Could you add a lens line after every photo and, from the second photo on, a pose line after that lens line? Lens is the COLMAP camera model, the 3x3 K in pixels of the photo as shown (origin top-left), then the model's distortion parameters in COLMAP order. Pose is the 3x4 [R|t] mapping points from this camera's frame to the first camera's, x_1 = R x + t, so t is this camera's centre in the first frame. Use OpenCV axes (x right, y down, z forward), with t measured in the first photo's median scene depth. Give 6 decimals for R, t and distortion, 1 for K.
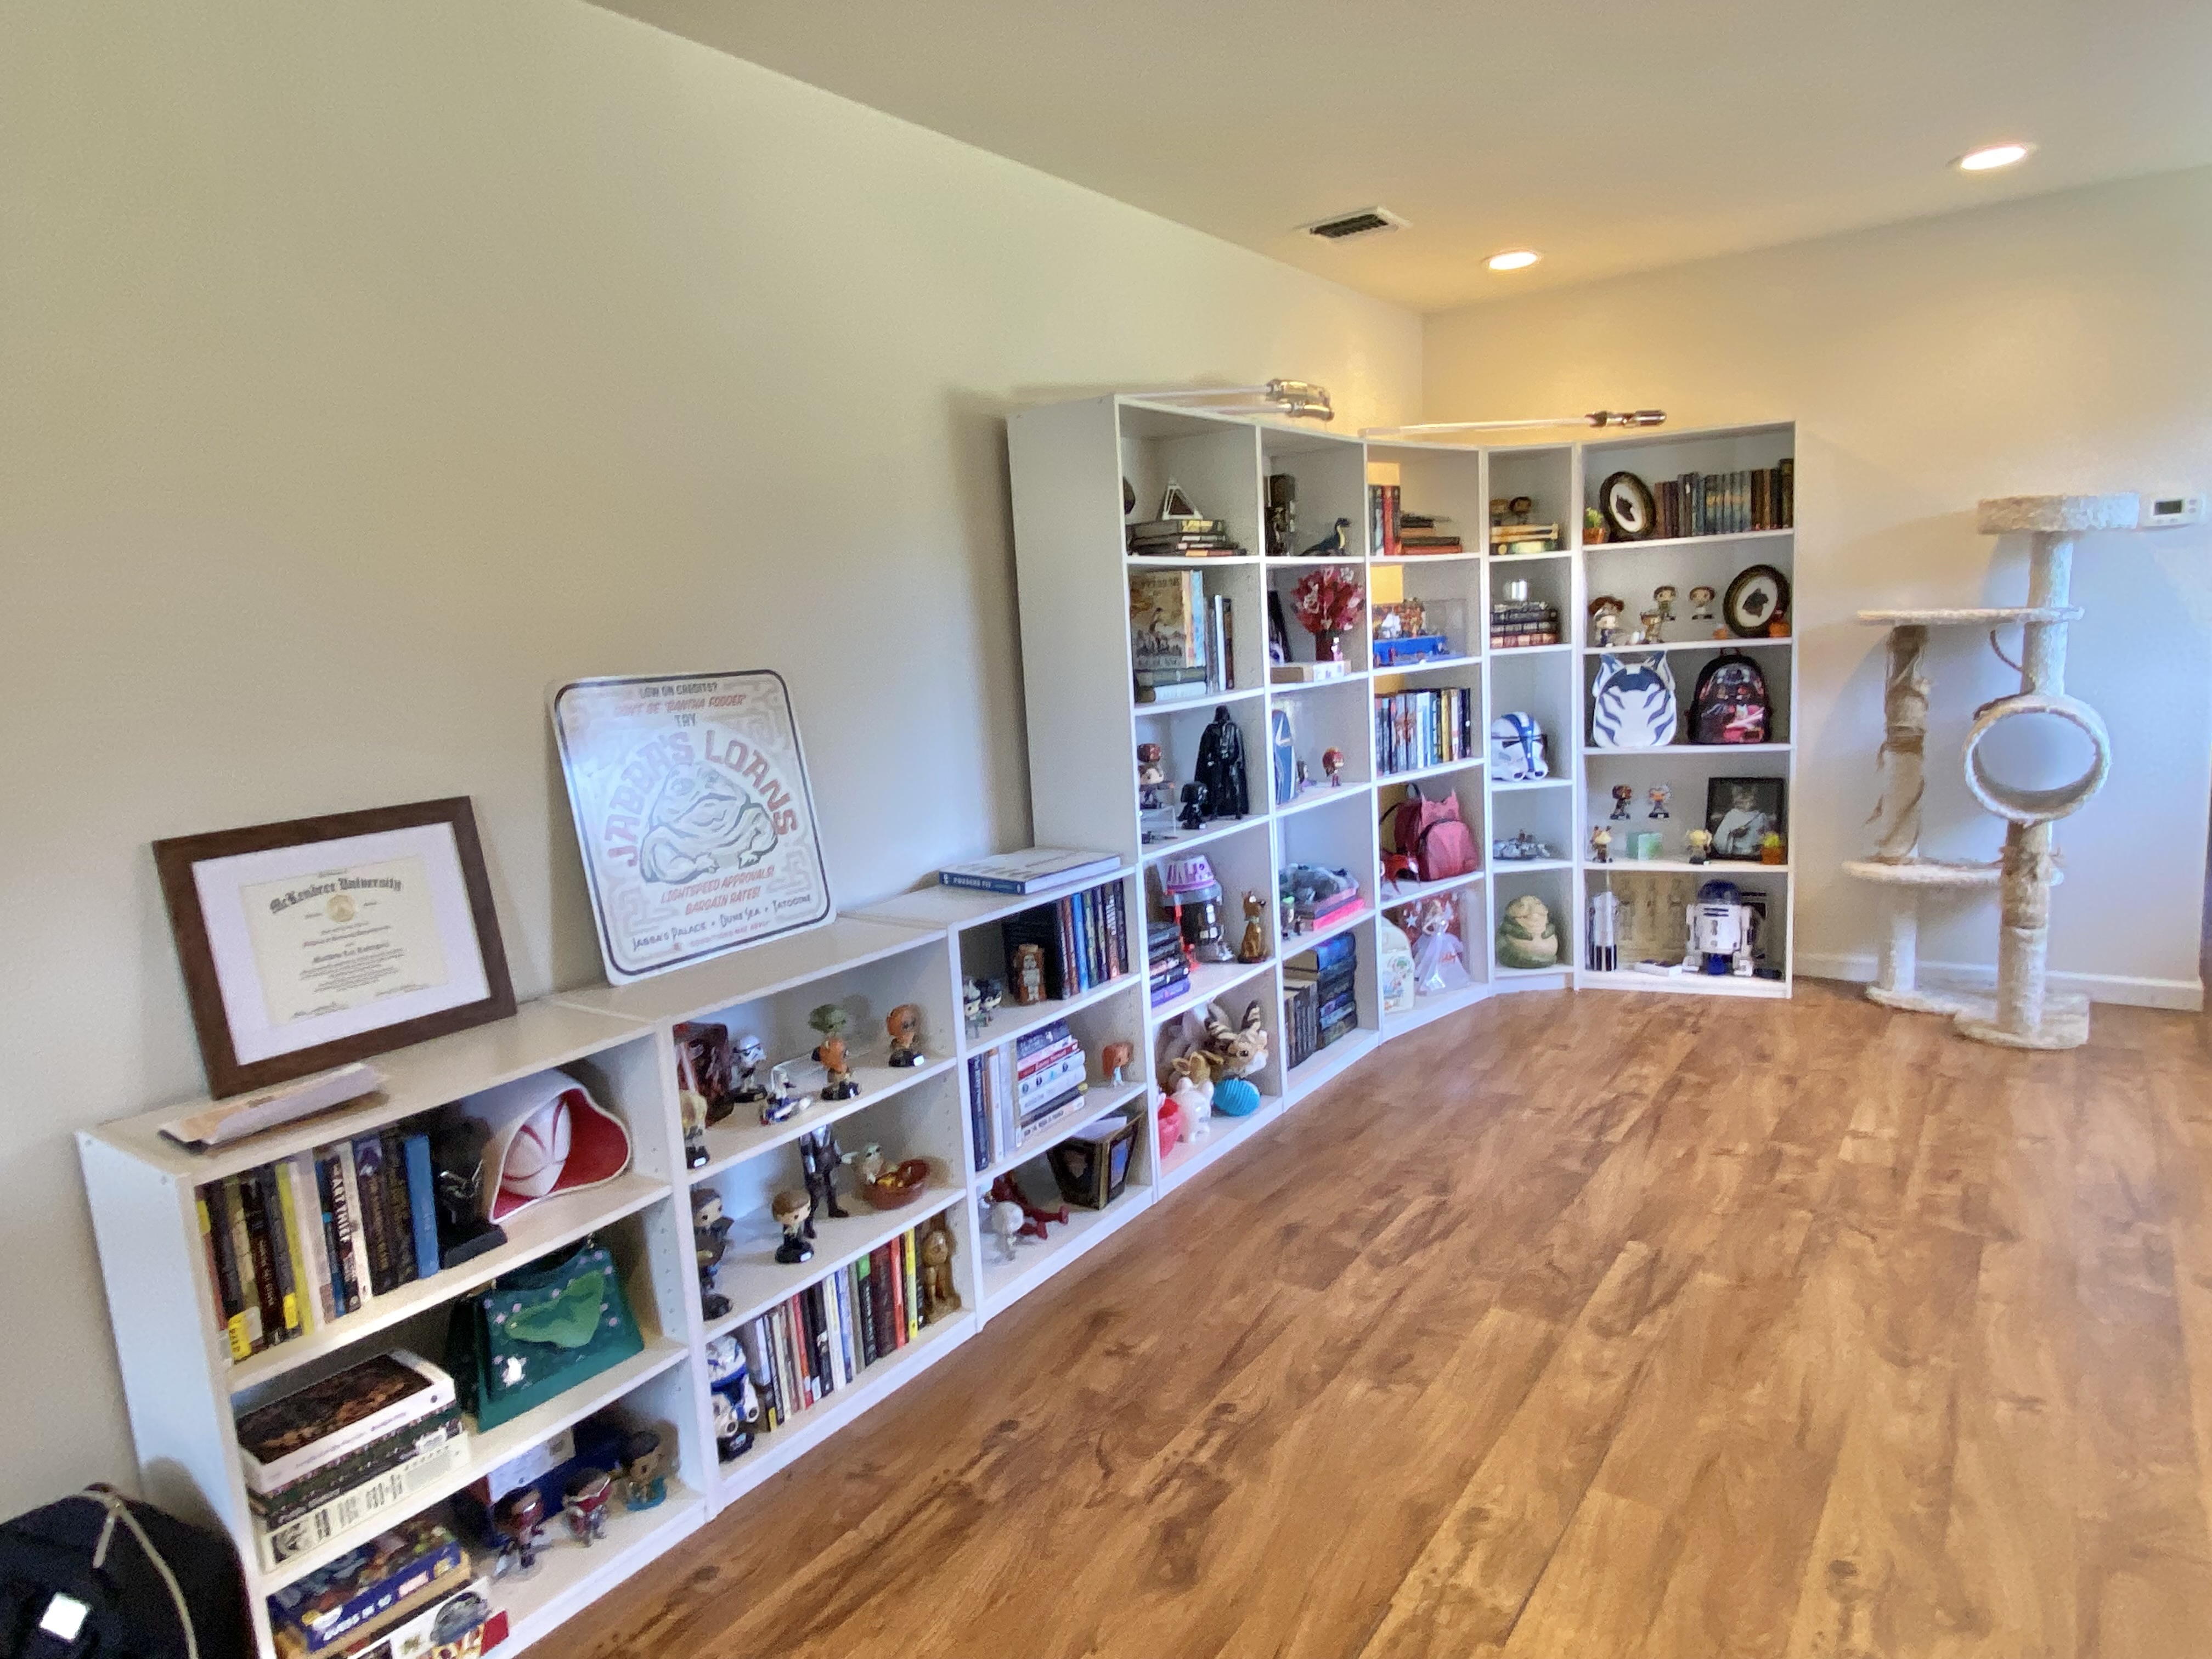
lens RADIAL K [[1331.2, 0, 1107.4], [0, 1331.2, 803.1], [0, 0, 1]] dist [0.043544, -0.032856]
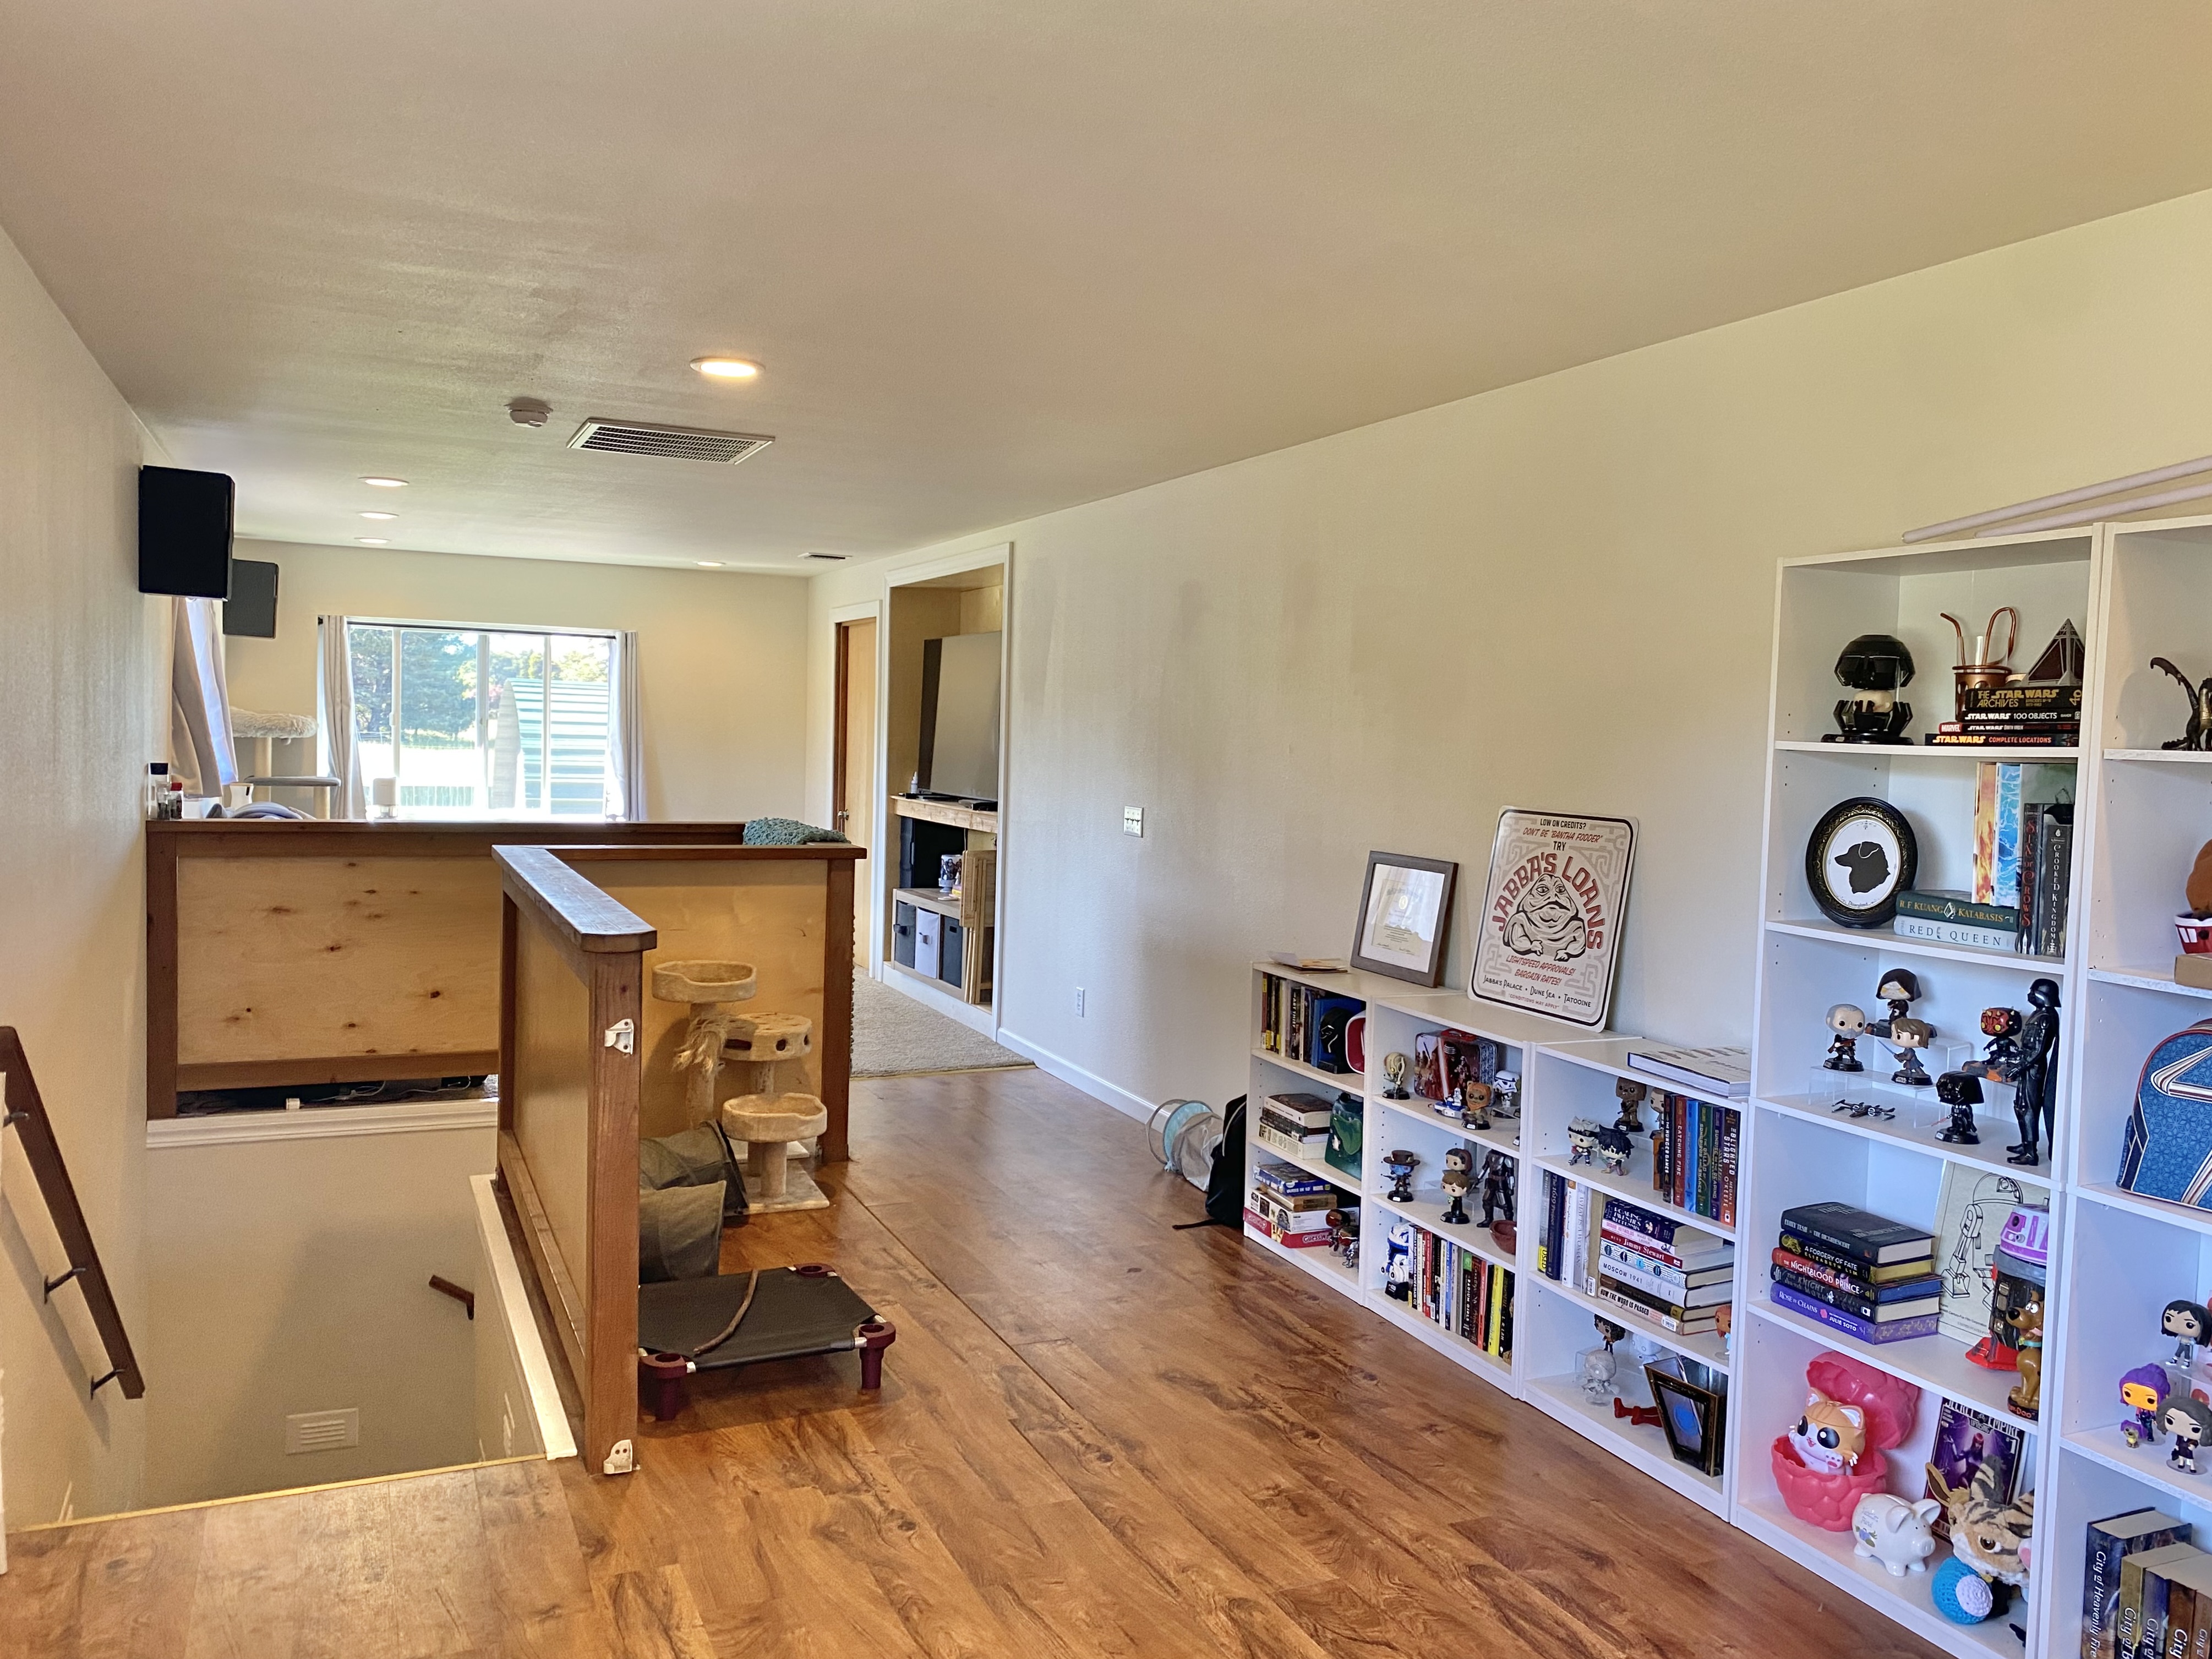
lens RADIAL K [[1677.8, 0, 1106.0], [0, 1677.8, 829.5], [0, 0, 1]] dist [-0.040848, -0.001021]
pose [[-0.504634, 0.093666, -0.858237, 1.378693], [-0.125967, 0.975470, 0.180528, -0.325093], [0.854094, 0.199210, -0.480457, 1.401389]]
